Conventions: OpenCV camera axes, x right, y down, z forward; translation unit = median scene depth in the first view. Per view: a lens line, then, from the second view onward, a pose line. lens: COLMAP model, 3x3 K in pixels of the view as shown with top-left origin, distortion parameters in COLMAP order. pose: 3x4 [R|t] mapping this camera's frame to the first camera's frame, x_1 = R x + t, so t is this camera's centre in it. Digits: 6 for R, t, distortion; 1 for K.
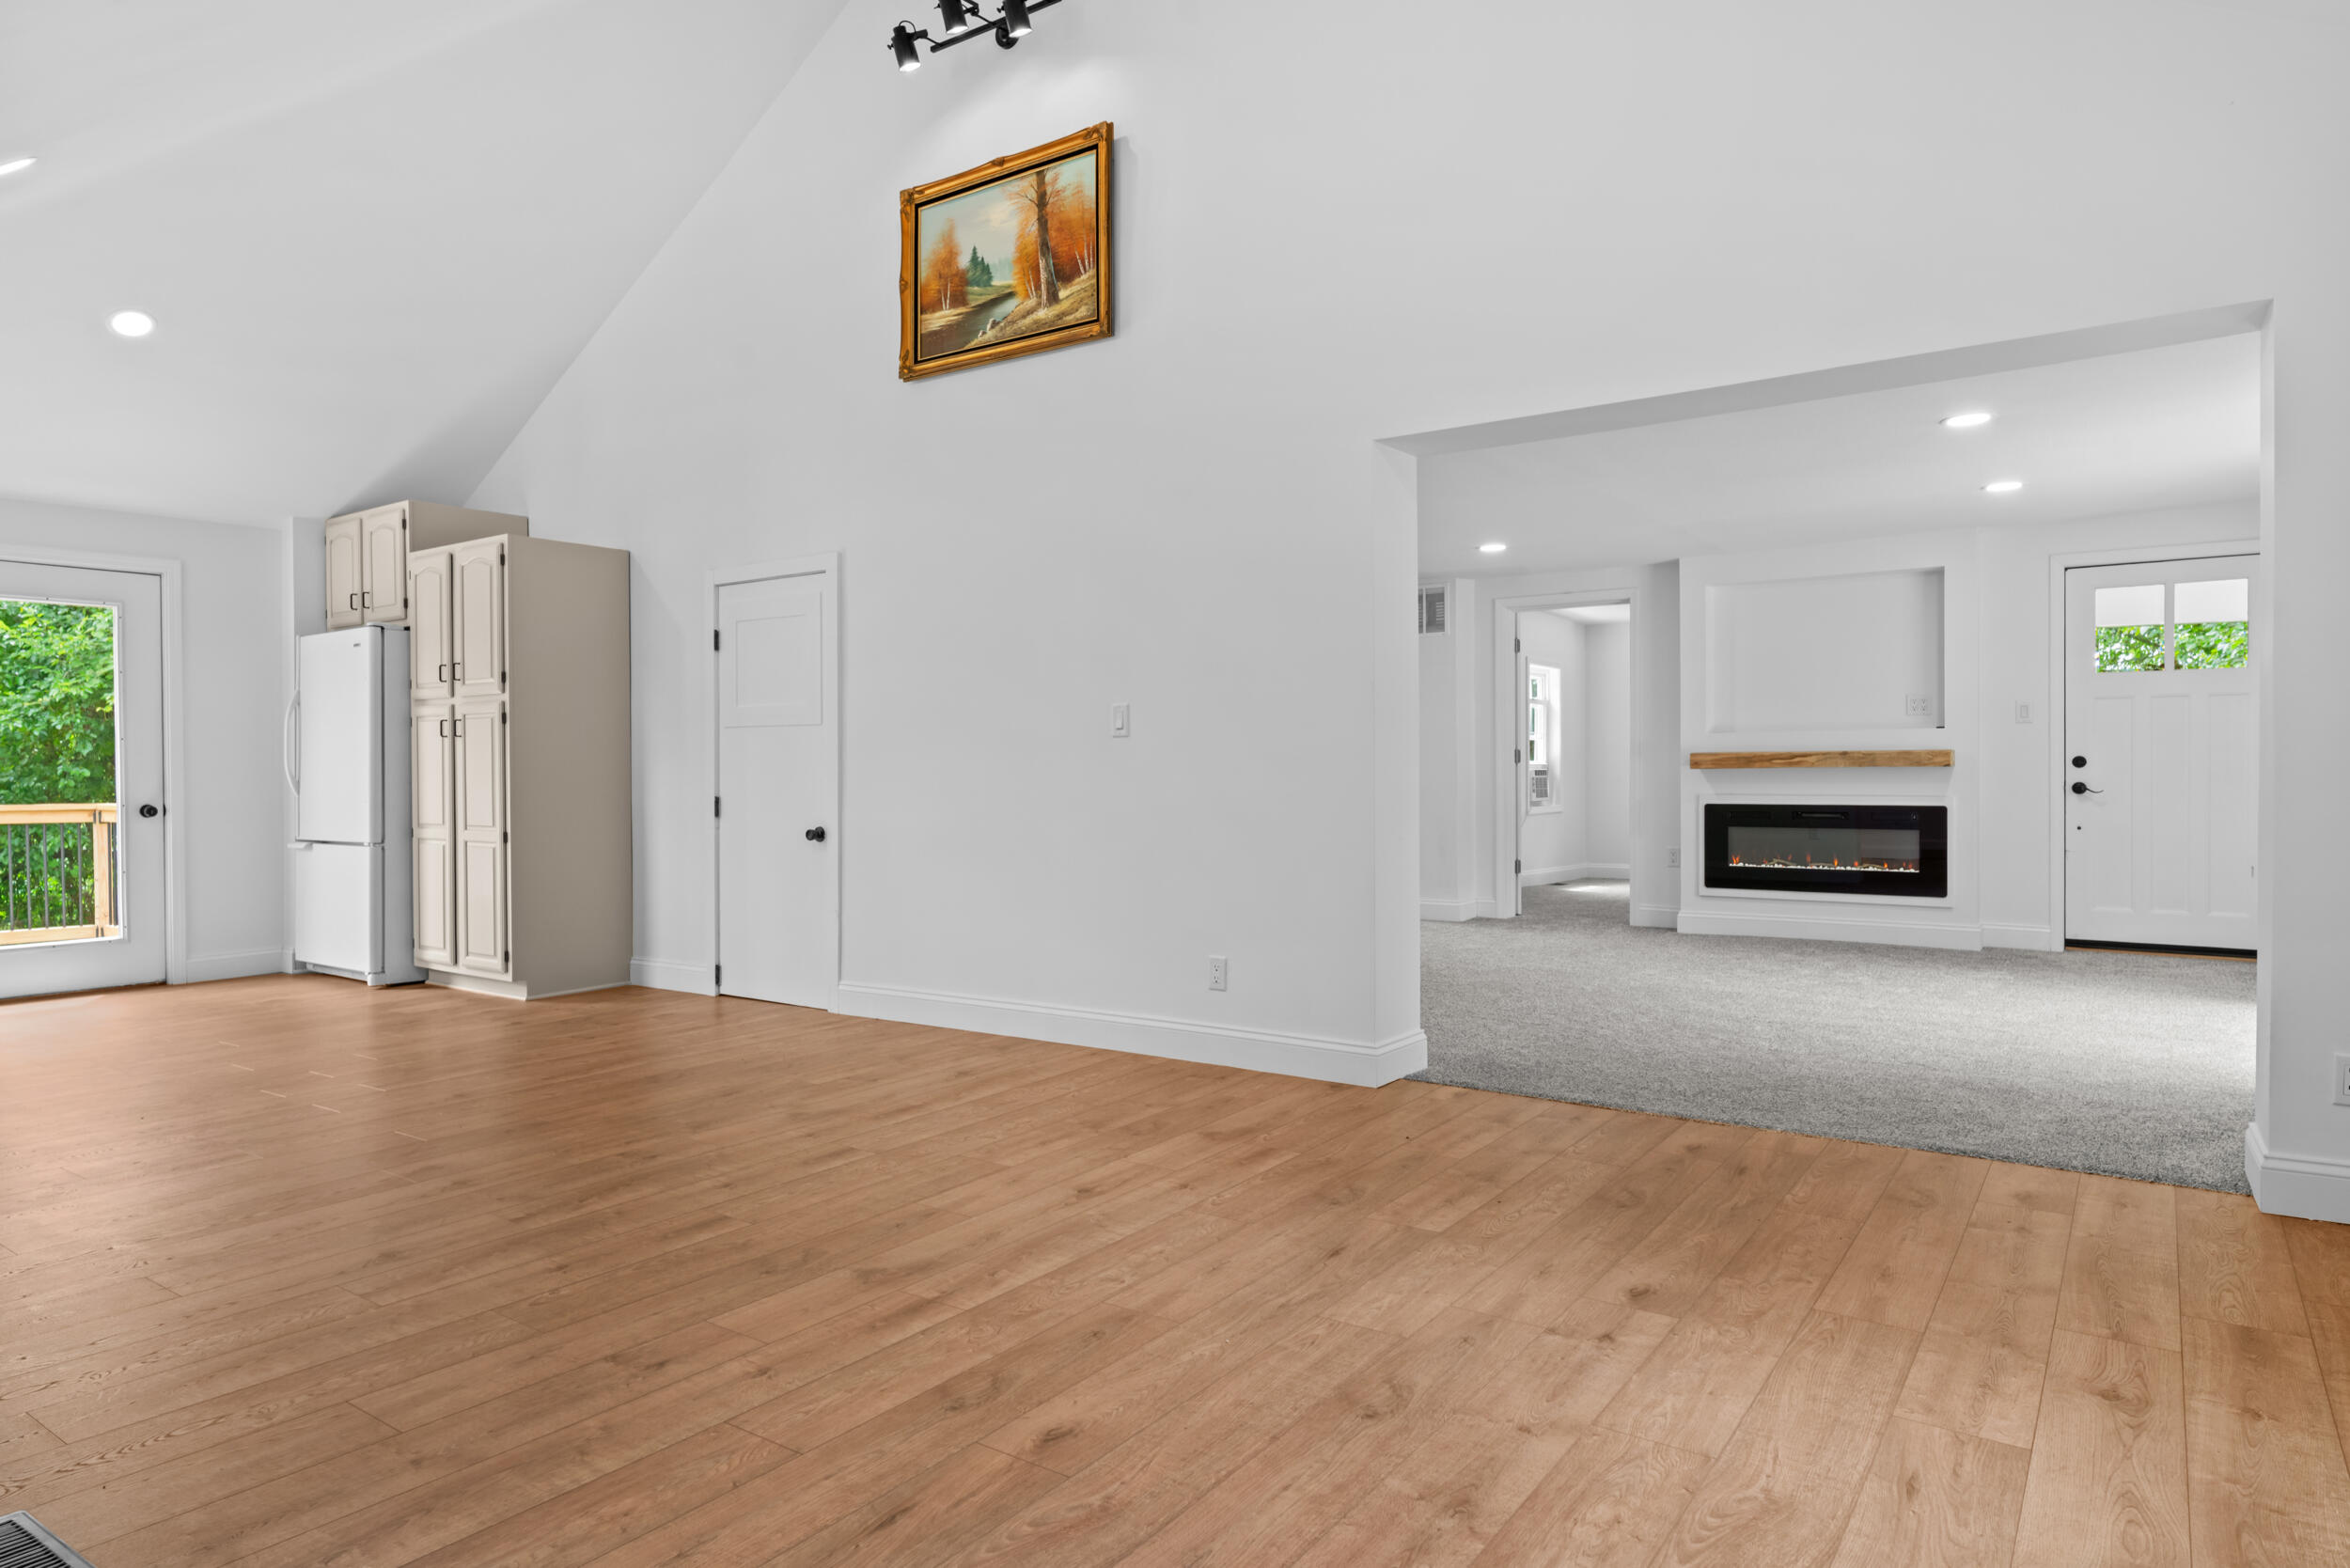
lens RADIAL K [[1398.0, 0, 1175.0], [0, 1398.0, 784.0], [0, 0, 1]] dist [-0.002320, 0.002235]
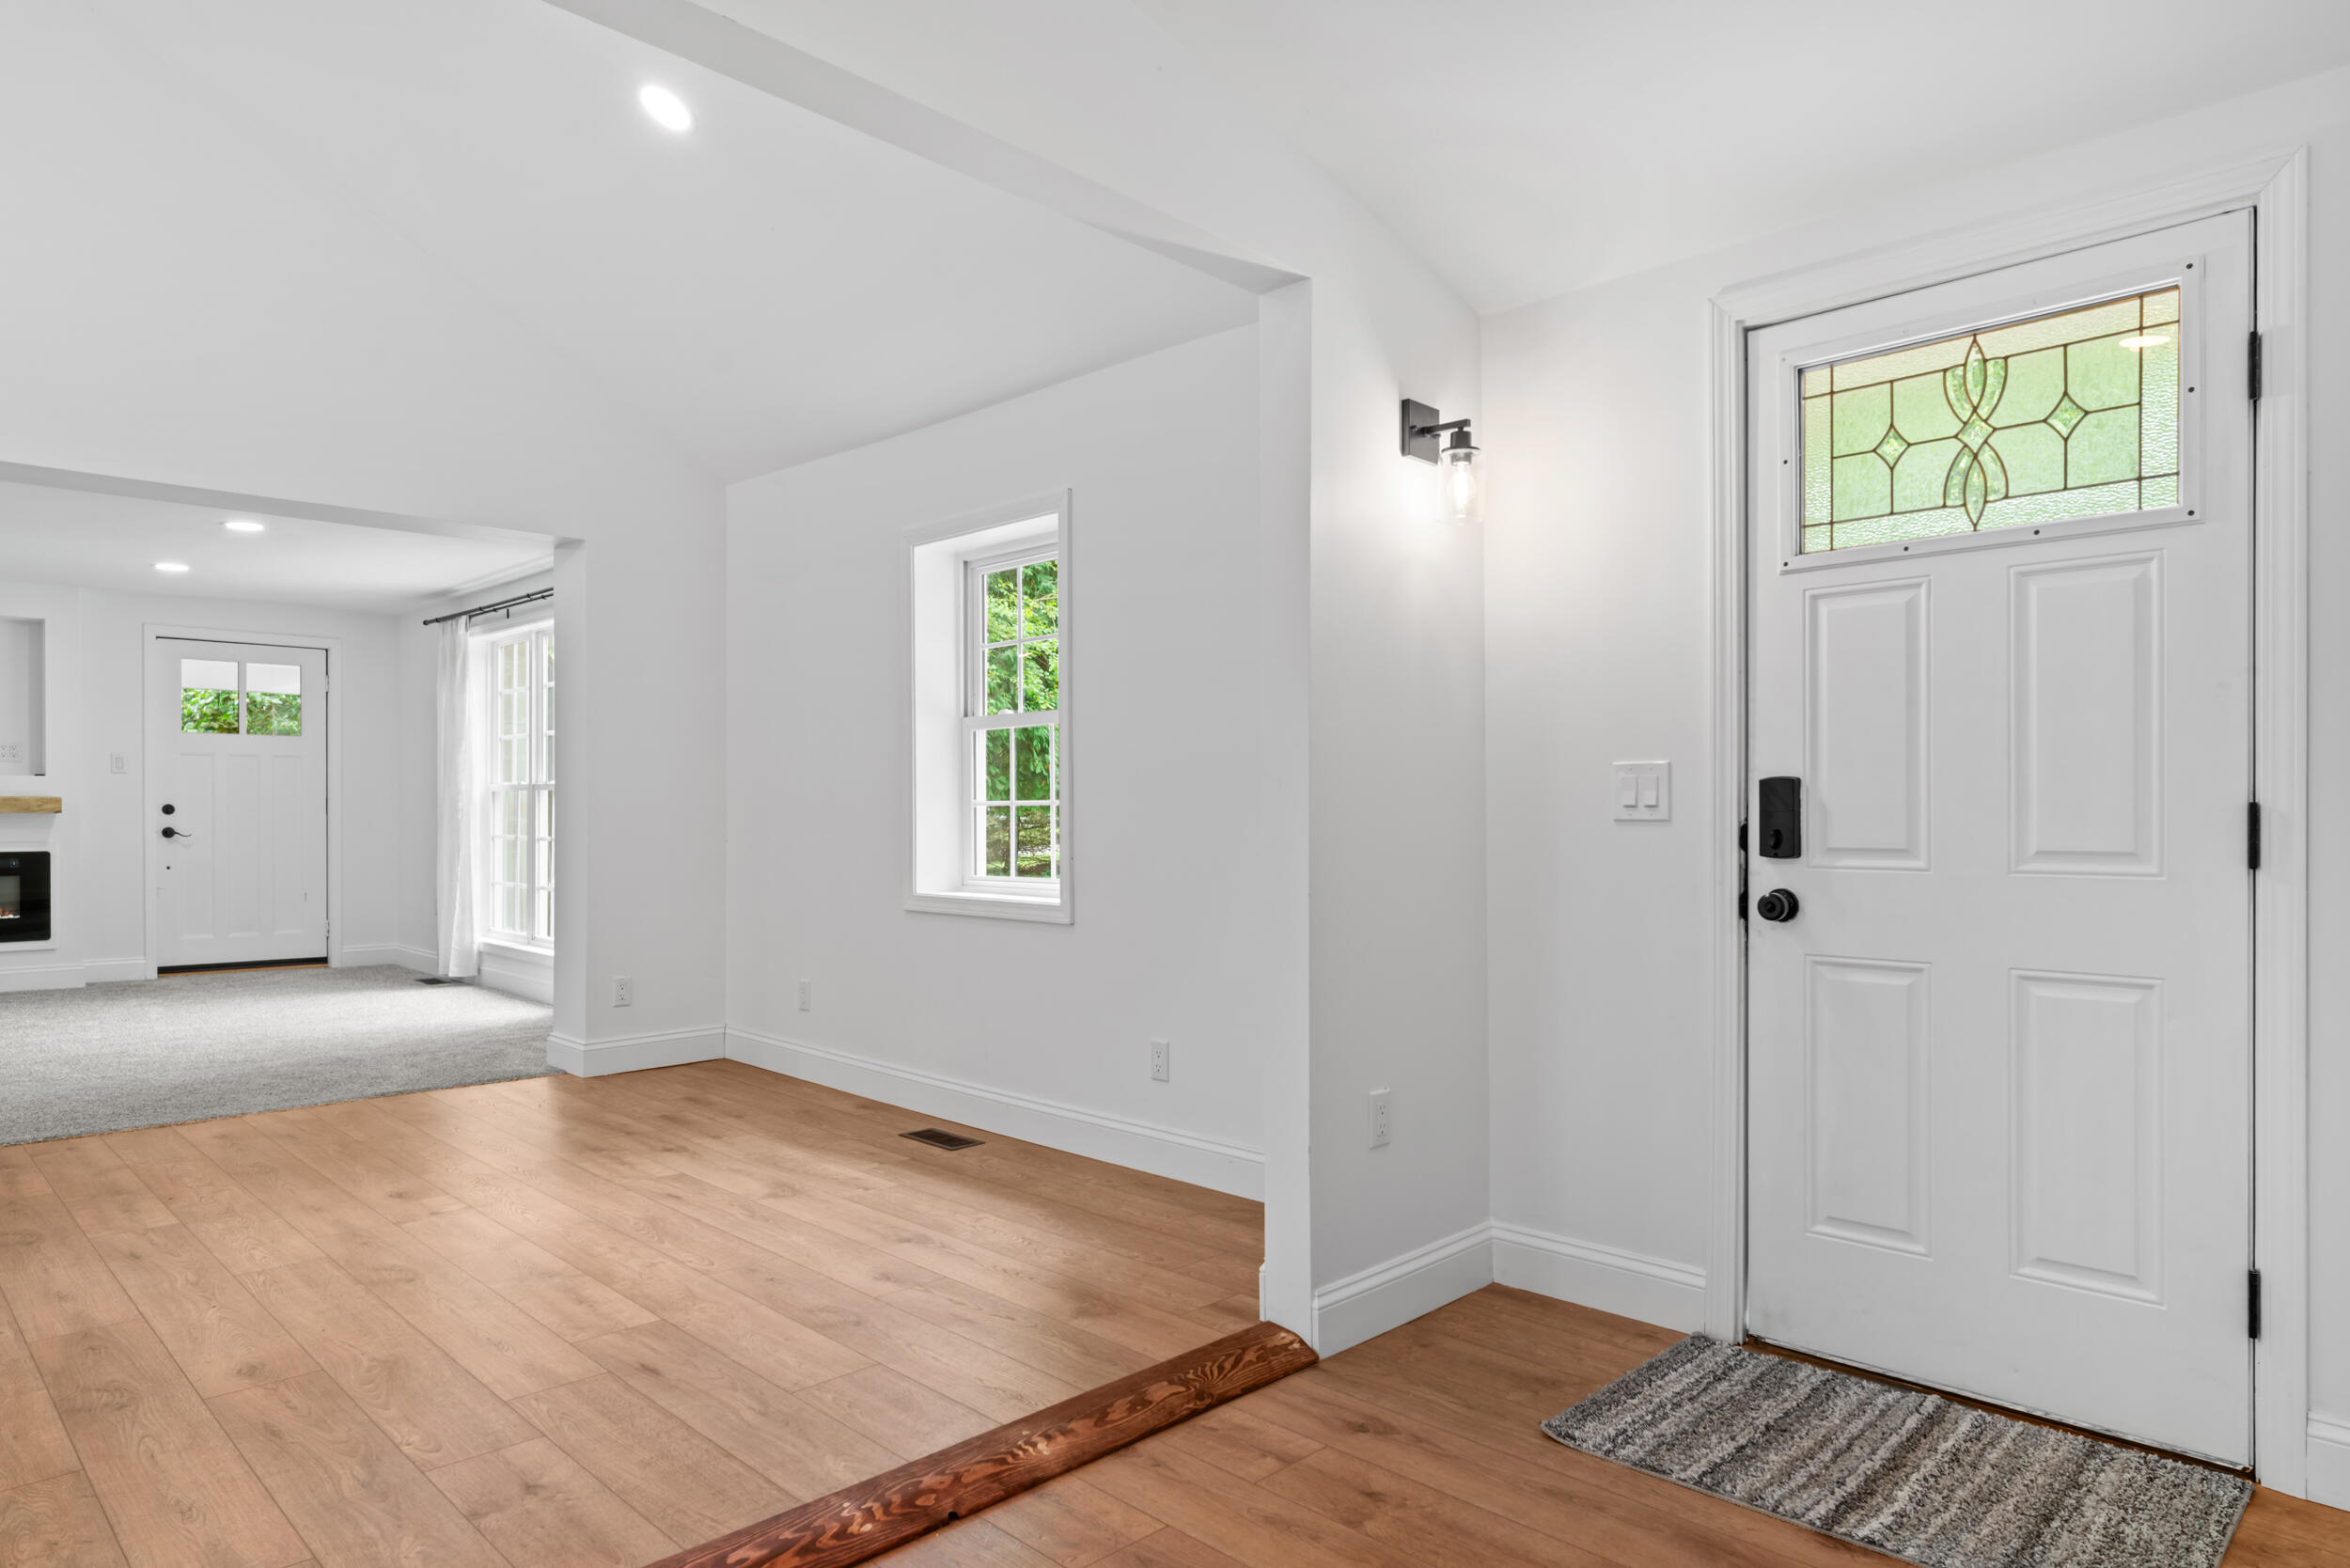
lens RADIAL K [[1372.4, 0, 1177.5], [0, 1372.4, 804.3], [0, 0, 1]] dist [-0.004289, 0.000629]
pose [[0.170564, 0.007920, 0.985315, -0.715967], [0.012036, 0.999876, -0.010120, 0.002587], [-0.985273, 0.013586, 0.170448, 0.009608]]
